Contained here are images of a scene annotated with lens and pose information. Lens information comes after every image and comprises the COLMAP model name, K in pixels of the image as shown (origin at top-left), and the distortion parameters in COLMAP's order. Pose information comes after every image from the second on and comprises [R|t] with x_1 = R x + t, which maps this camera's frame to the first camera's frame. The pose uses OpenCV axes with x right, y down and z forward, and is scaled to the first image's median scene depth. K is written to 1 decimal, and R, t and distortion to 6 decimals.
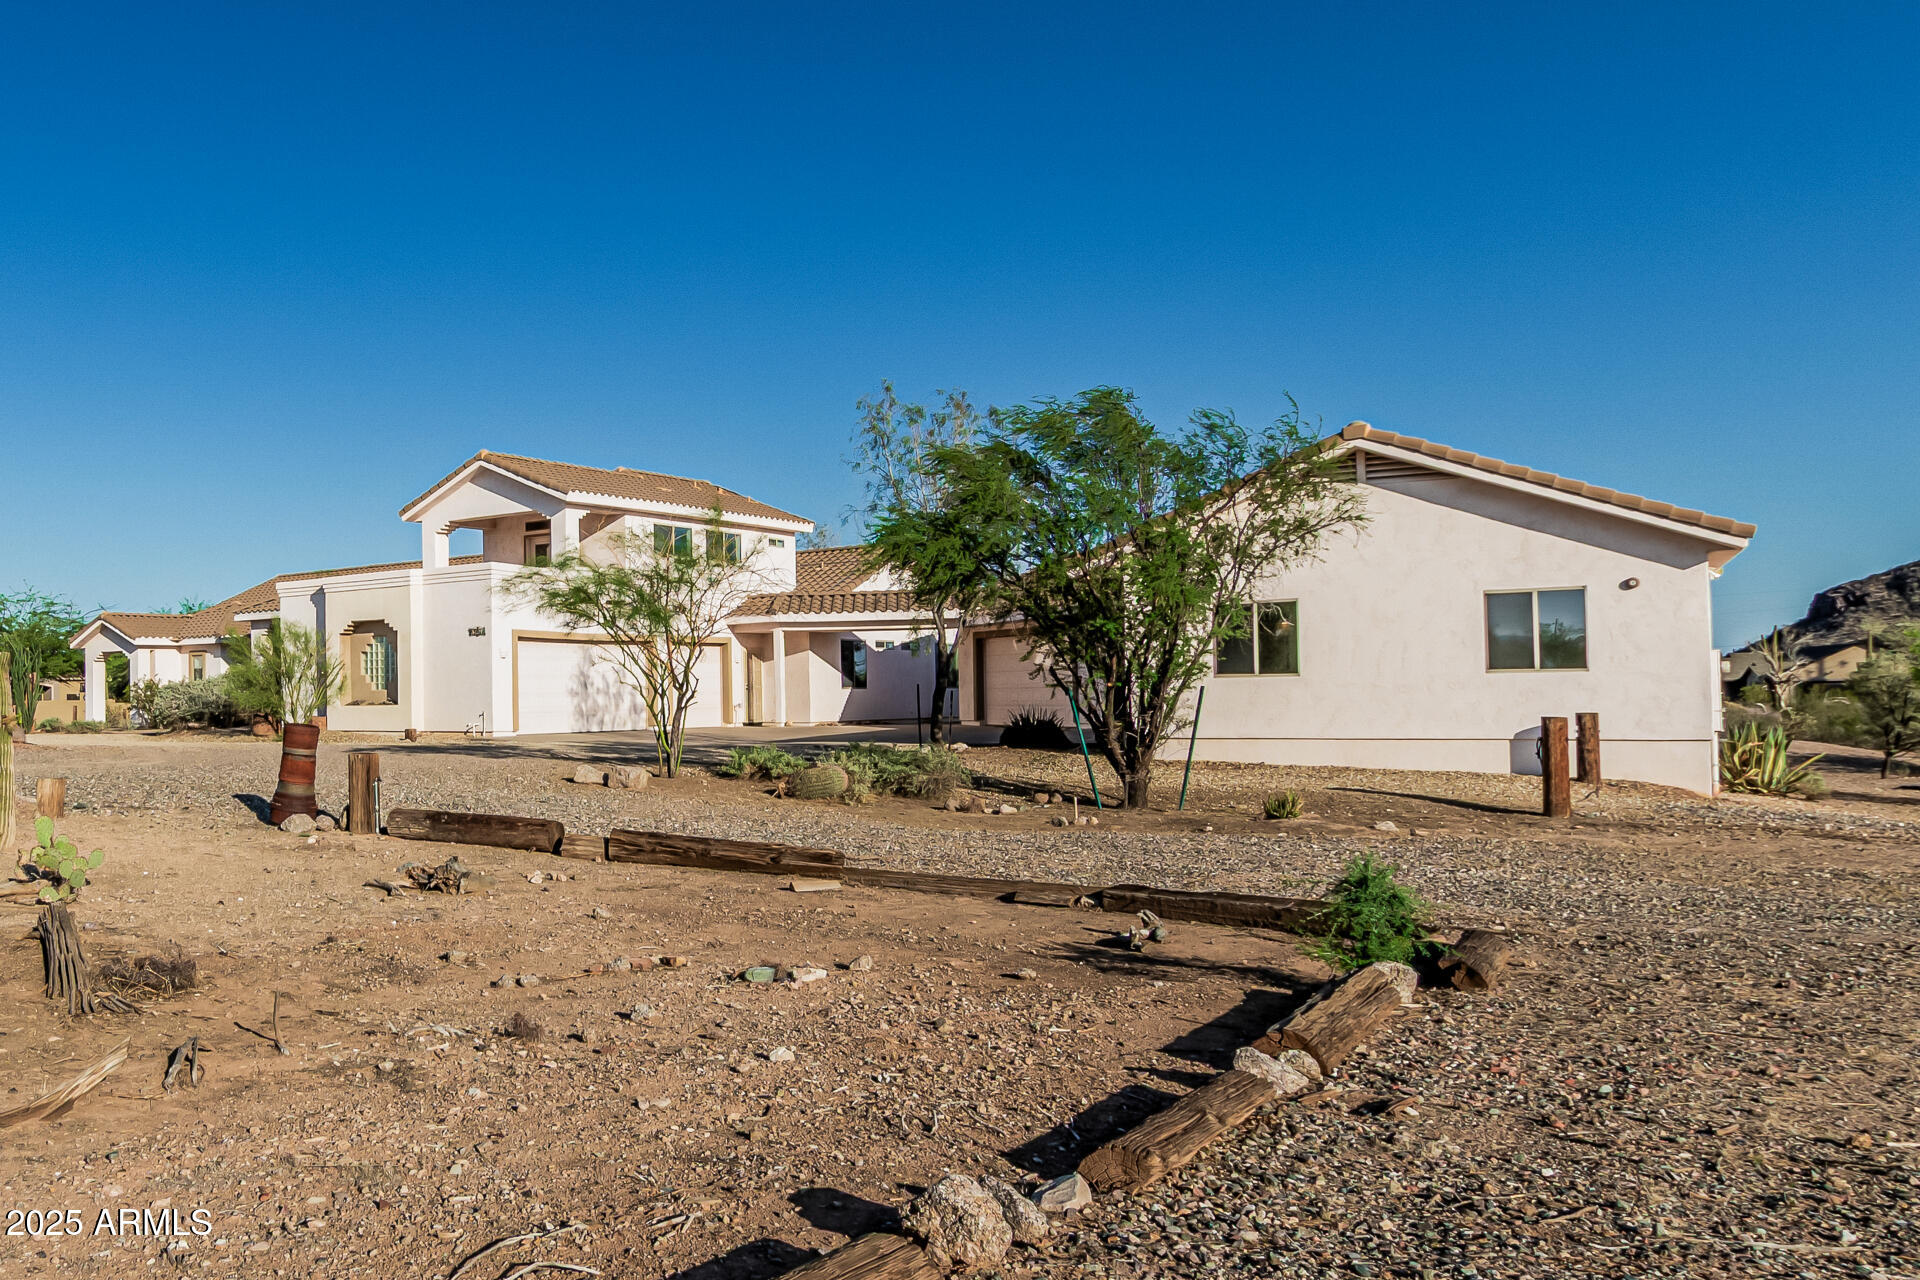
lens RADIAL K [[1207.5, 0, 951.1], [0, 1207.5, 657.1], [0, 0, 1]] dist [0.000161, -0.000904]
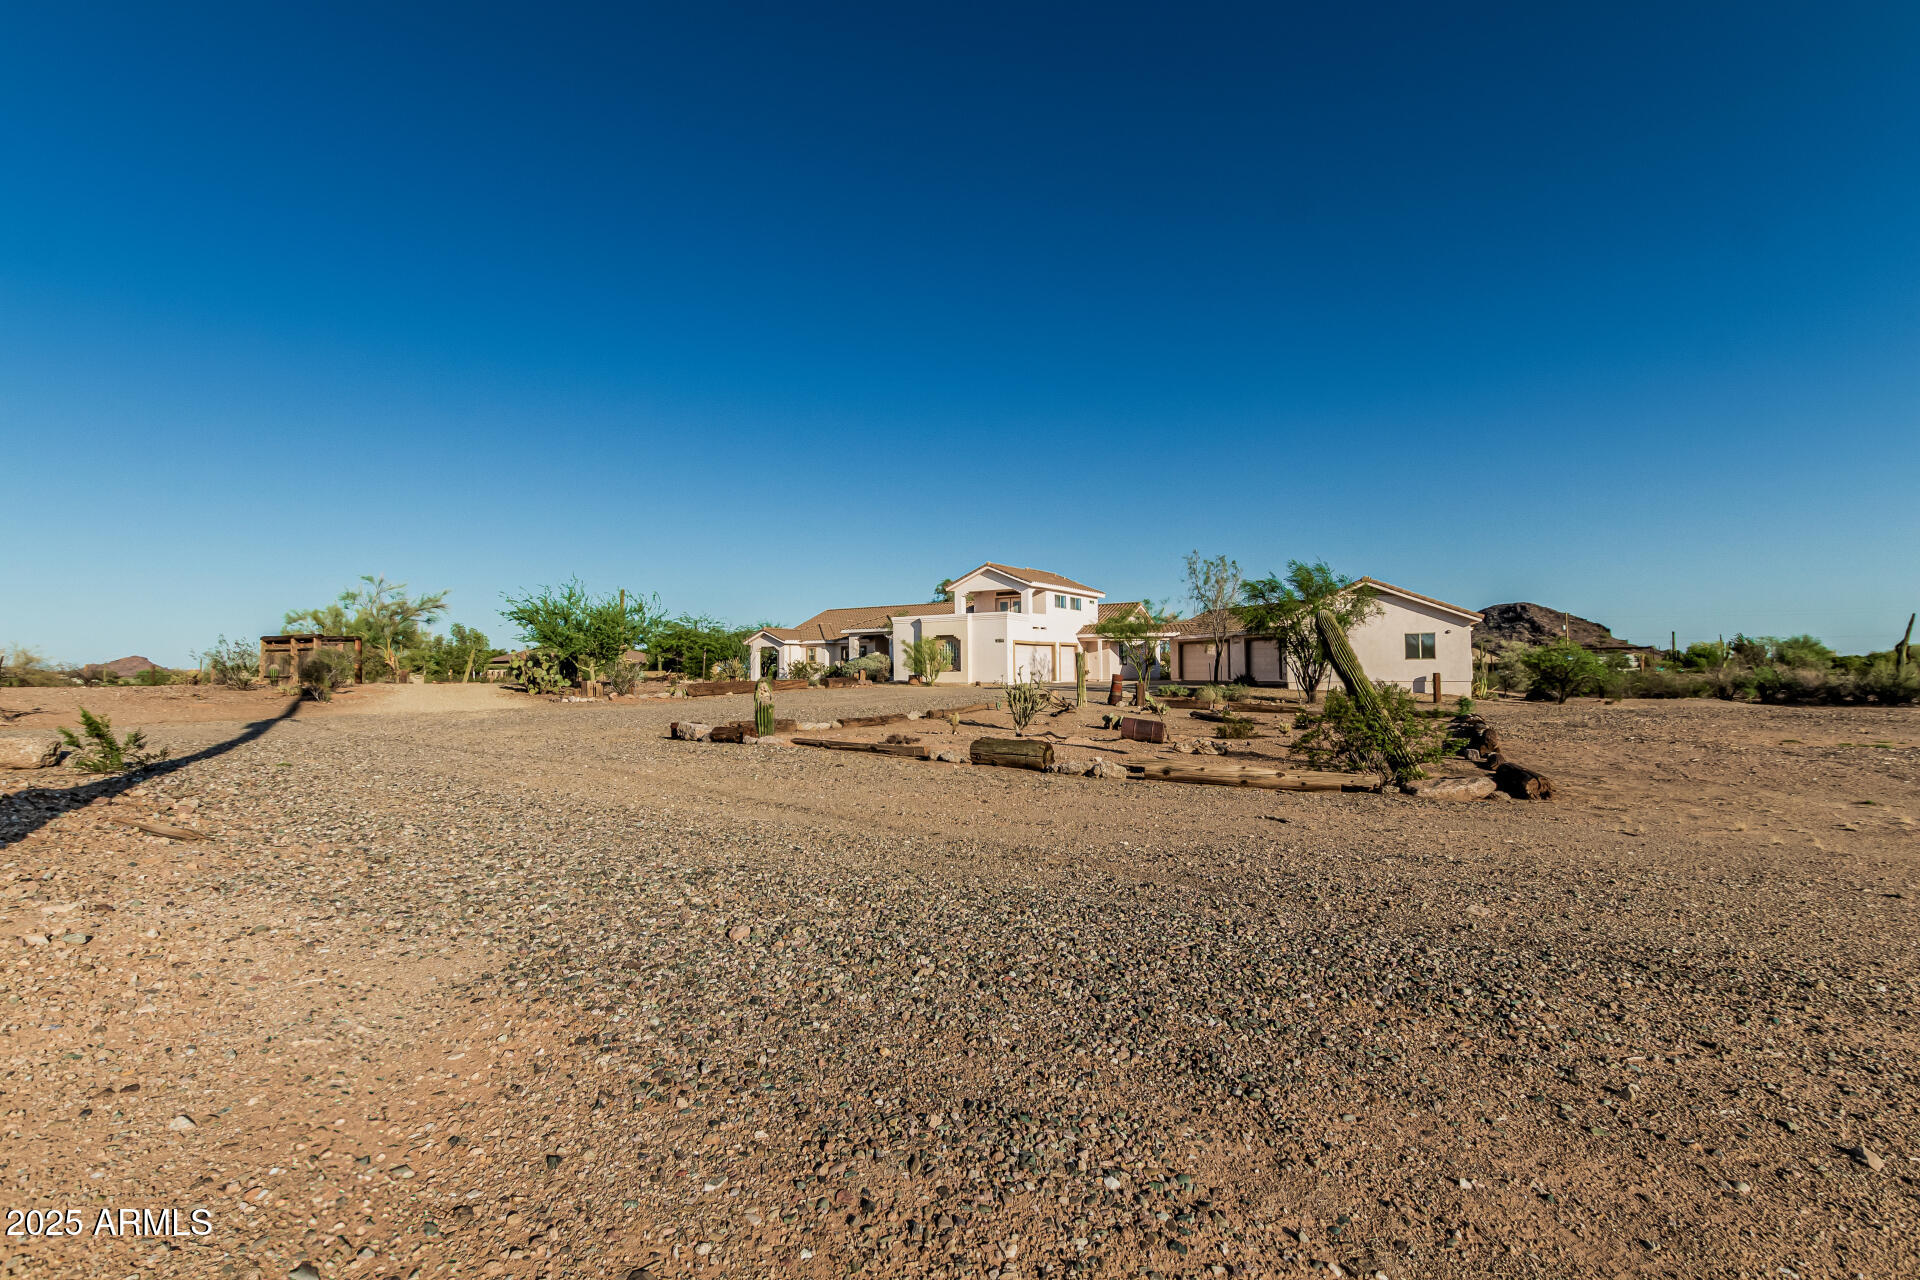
lens RADIAL K [[890.8, 0, 973.2], [0, 890.8, 626.8], [0, 0, 1]] dist [0.000846, 0.000168]
pose [[0.975504, 0.012049, 0.219653, -0.777946], [-0.007747, 0.999761, -0.020439, -0.011389], [-0.219847, 0.018237, 0.975364, -0.647127]]
